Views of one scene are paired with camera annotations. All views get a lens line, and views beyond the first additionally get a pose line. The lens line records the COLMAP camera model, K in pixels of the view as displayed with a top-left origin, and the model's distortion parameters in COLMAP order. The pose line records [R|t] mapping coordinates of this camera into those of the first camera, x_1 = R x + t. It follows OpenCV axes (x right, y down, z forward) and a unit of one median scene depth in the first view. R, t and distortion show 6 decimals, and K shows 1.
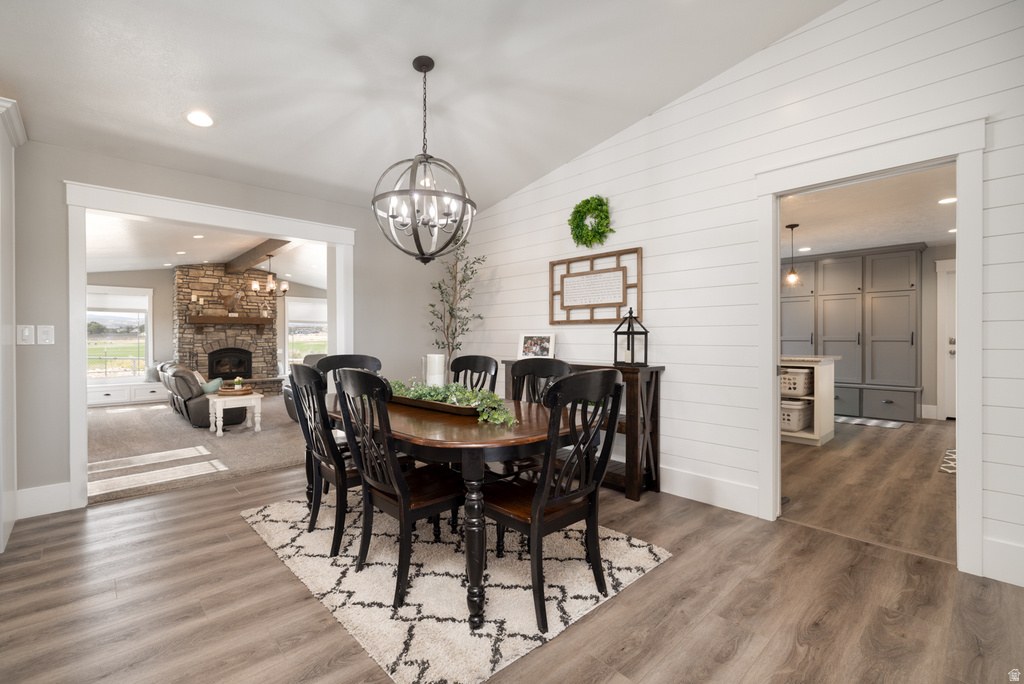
lens RADIAL K [[450.7, 0, 510.5], [0, 450.7, 336.2], [0, 0, 1]] dist [0.007211, 0.000132]
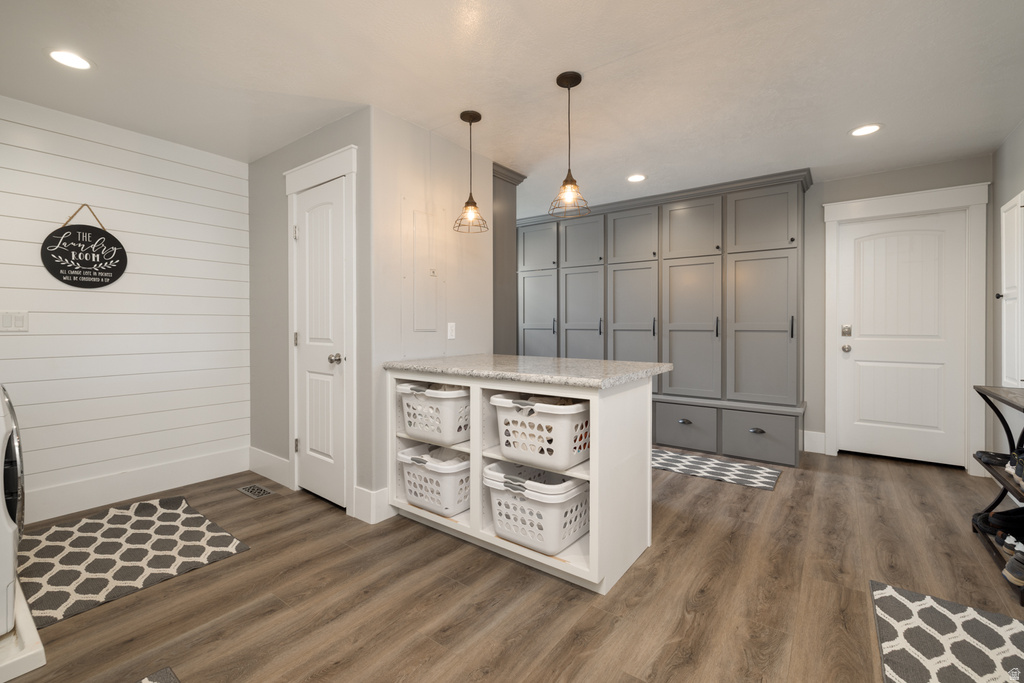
lens RADIAL K [[439.5, 0, 509.1], [0, 439.5, 324.5], [0, 0, 1]] dist [-0.002368, -0.000247]
pose [[0.985307, 0.000527, 0.170790, 0.400366], [-0.000886, 0.999998, 0.002026, 0.000735], [-0.170788, -0.002148, 0.985305, 0.472225]]
